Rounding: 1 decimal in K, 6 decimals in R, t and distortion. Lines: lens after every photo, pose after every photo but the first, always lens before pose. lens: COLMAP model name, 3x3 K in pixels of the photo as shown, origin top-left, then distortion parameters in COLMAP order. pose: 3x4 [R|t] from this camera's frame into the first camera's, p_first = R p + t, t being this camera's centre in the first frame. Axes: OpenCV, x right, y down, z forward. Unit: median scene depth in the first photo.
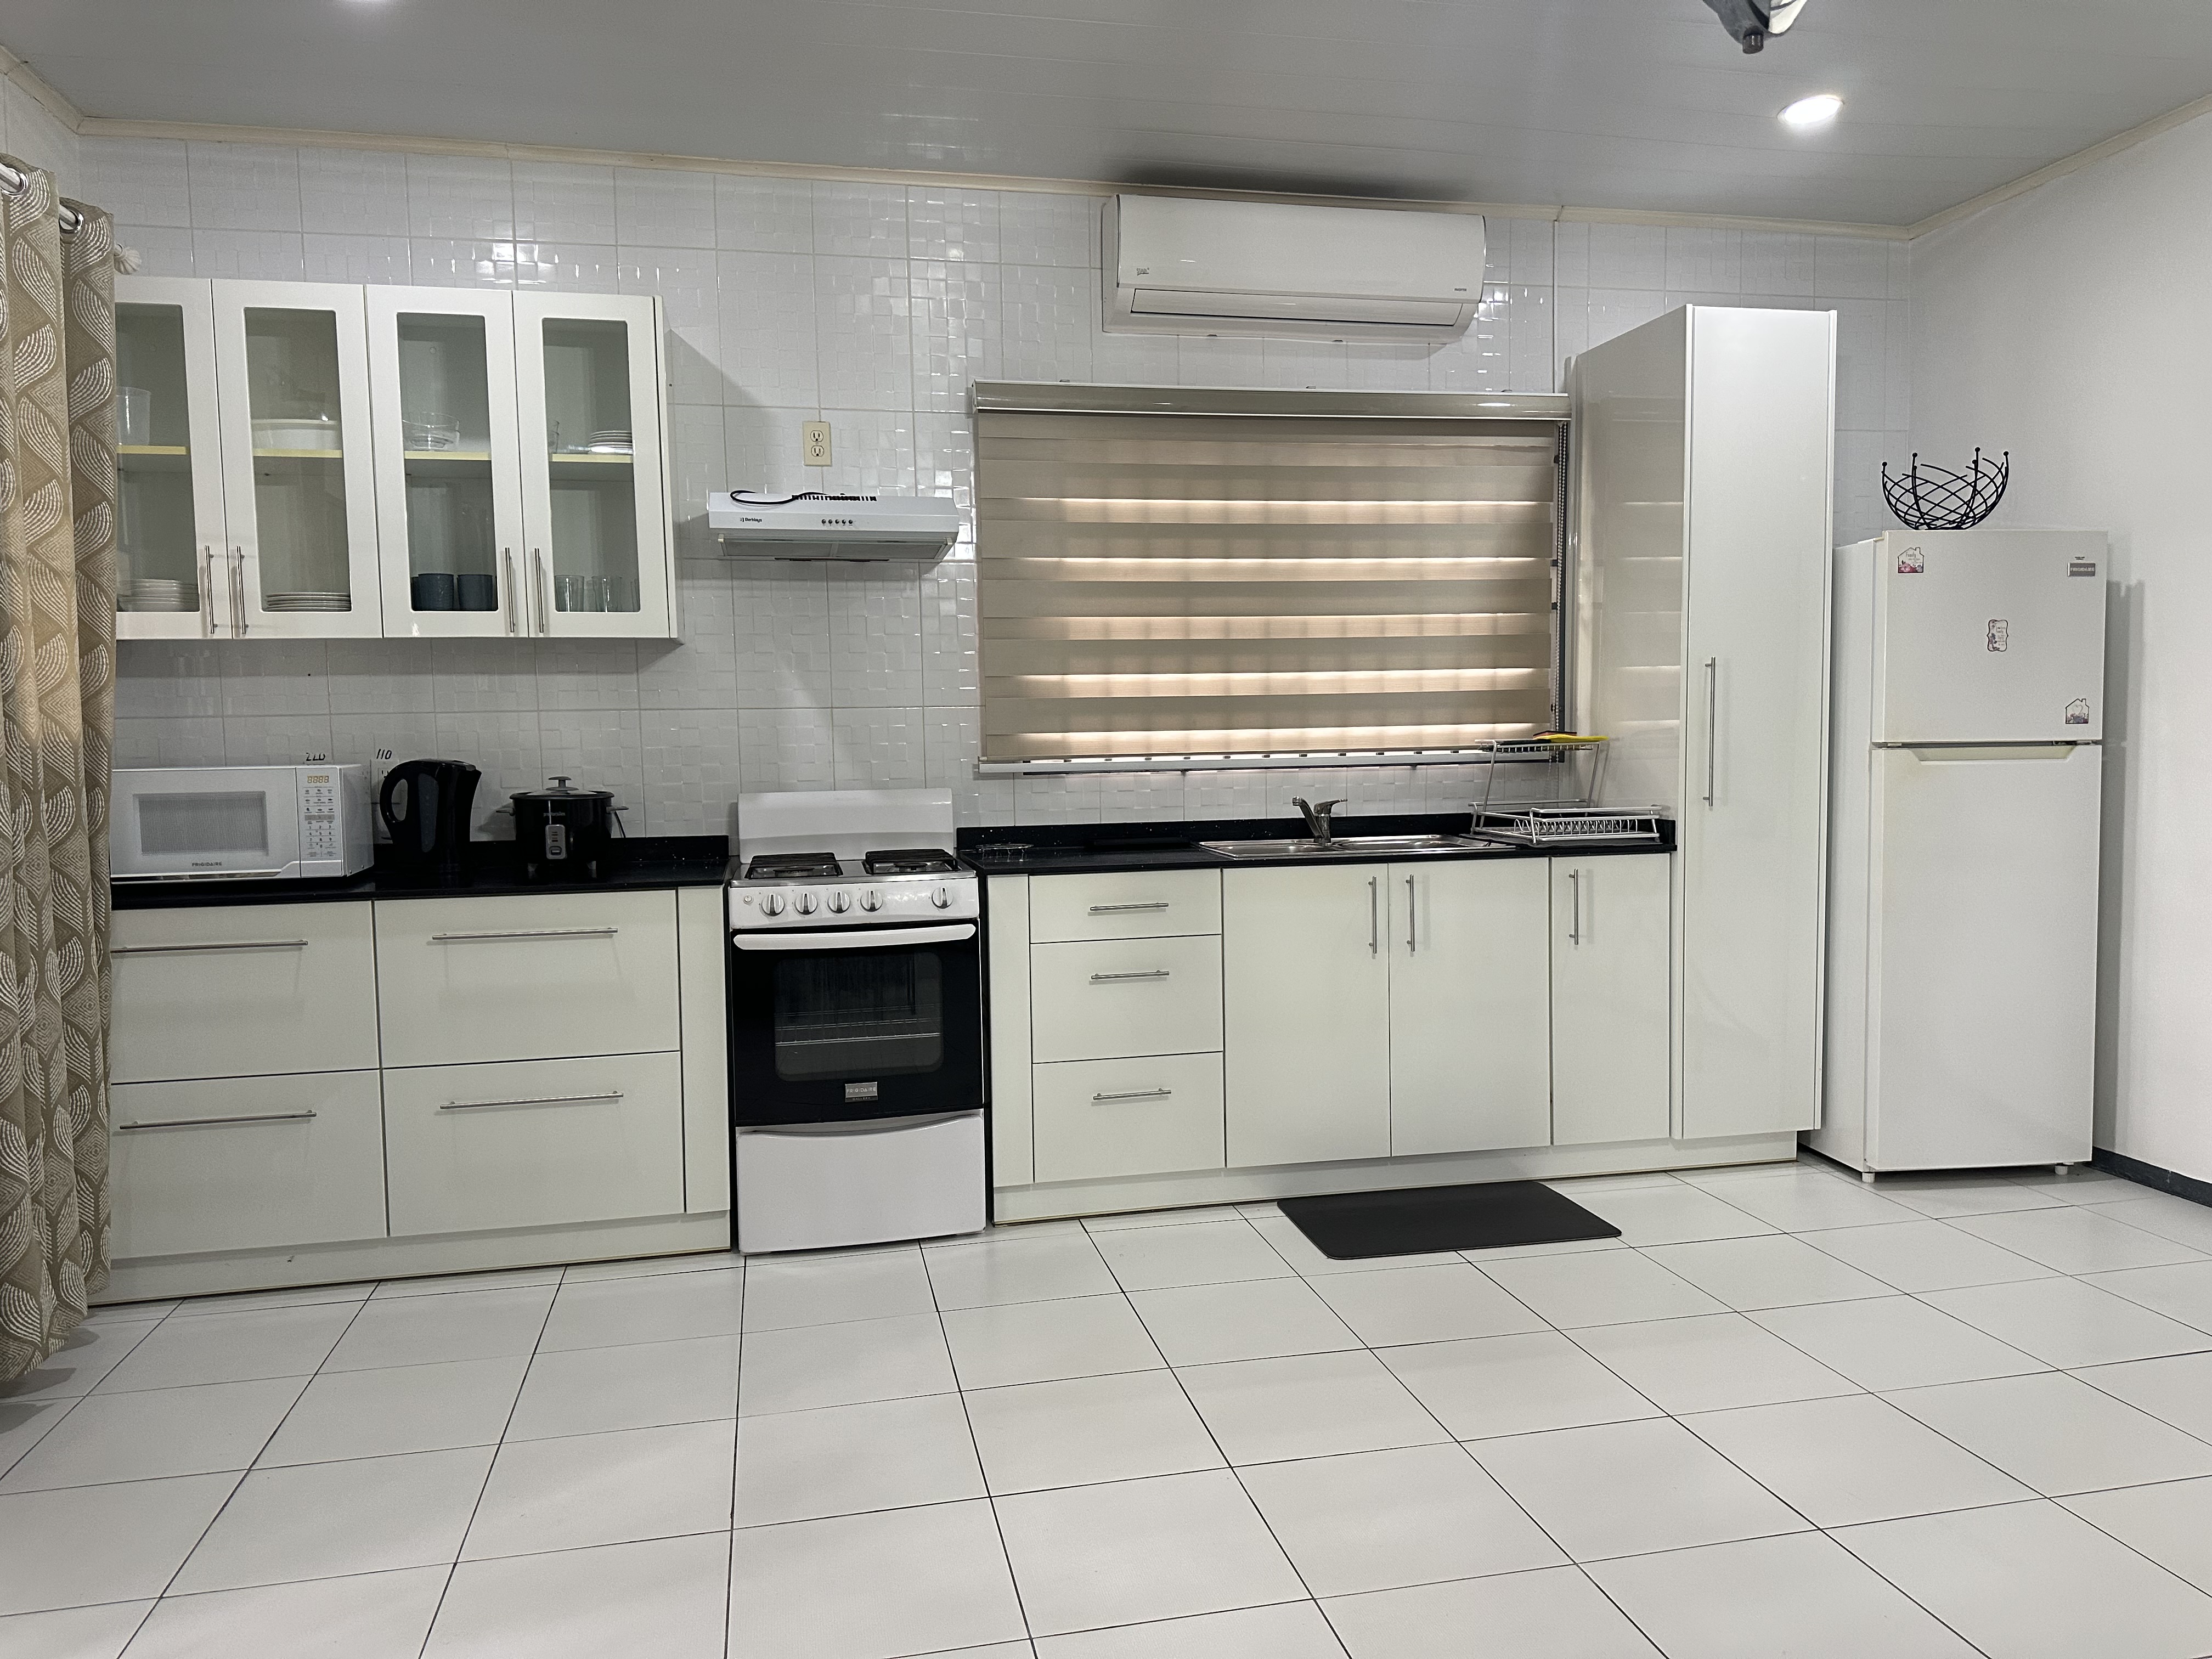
lens RADIAL K [[1575.8, 0, 1106.0], [0, 1575.8, 829.5], [0, 0, 1]] dist [0.125117, -0.172752]
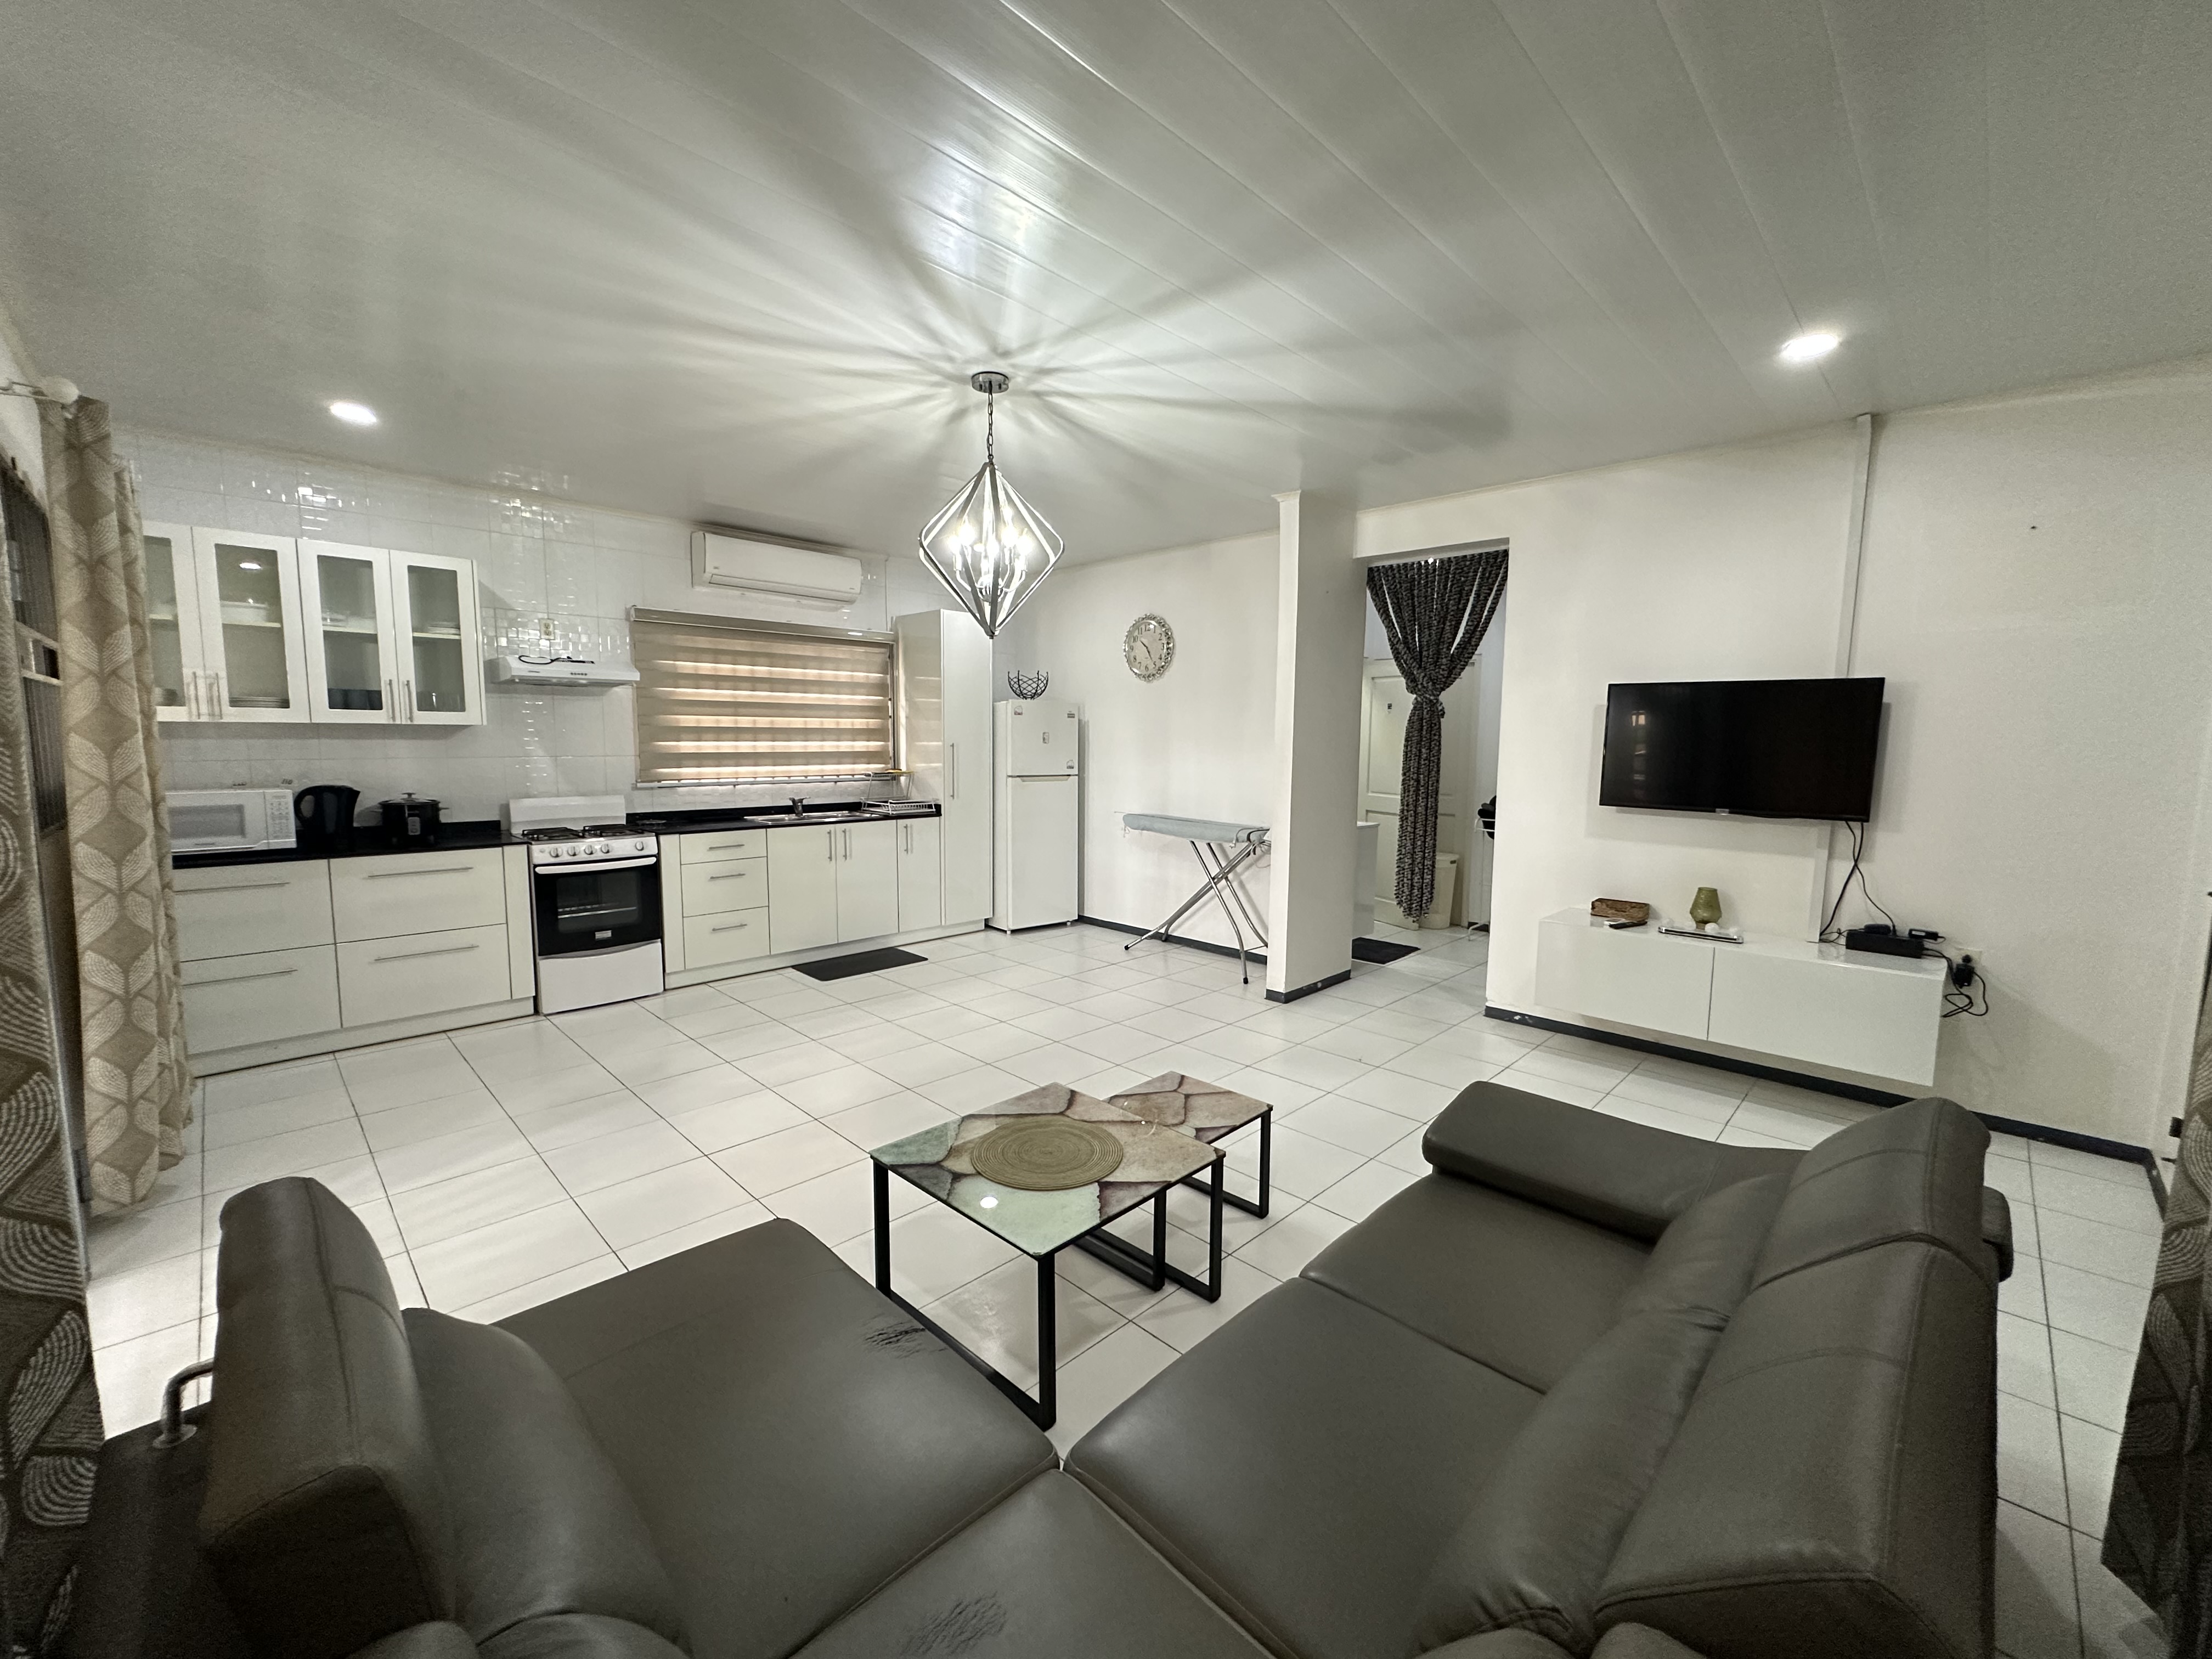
lens RADIAL K [[887.5, 0, 1106.0], [0, 887.5, 829.5], [0, 0, 1]] dist [0.000036, -0.000022]
pose [[0.839007, -0.033788, 0.543070, -0.211418], [0.015026, 0.999128, 0.038949, -0.017078], [-0.543913, -0.024518, 0.838783, -0.372095]]
